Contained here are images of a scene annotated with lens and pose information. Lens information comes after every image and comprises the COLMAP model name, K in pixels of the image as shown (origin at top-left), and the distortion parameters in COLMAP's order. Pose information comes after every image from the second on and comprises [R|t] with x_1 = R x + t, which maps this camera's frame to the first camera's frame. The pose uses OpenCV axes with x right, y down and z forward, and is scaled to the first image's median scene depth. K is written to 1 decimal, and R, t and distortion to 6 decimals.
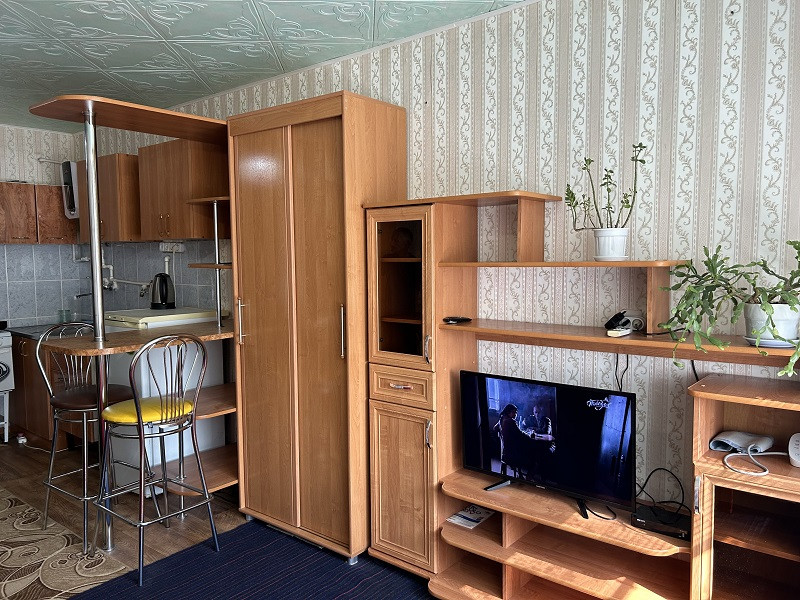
lens RADIAL K [[604.5, 0, 399.2], [0, 604.5, 302.3], [0, 0, 1]] dist [0.055376, -0.063917]
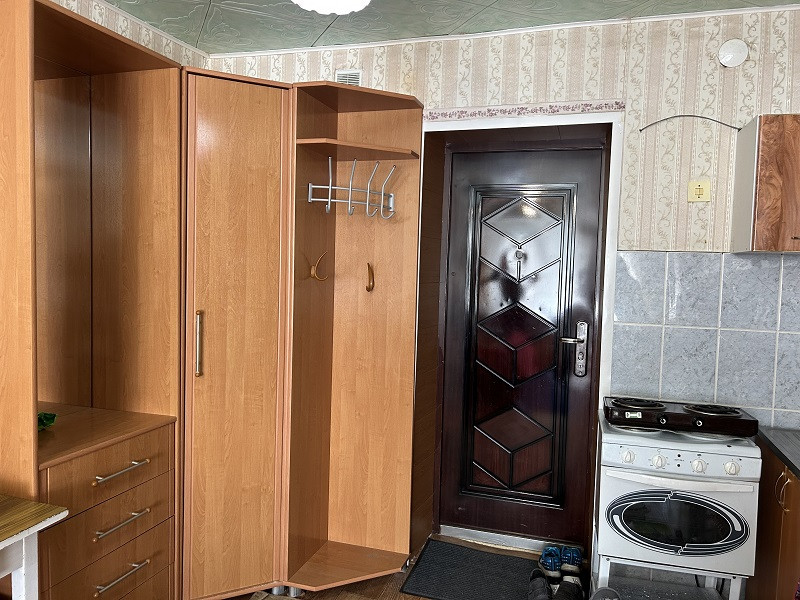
lens RADIAL K [[604.5, 0, 401.1], [0, 604.5, 296.8], [0, 0, 1]] dist [0.055376, -0.063917]
pose [[0.362426, 0.063335, -0.929858, -0.548020], [-0.104606, 0.994149, 0.026942, -0.077466], [0.926124, 0.087505, 0.366930, 0.991410]]
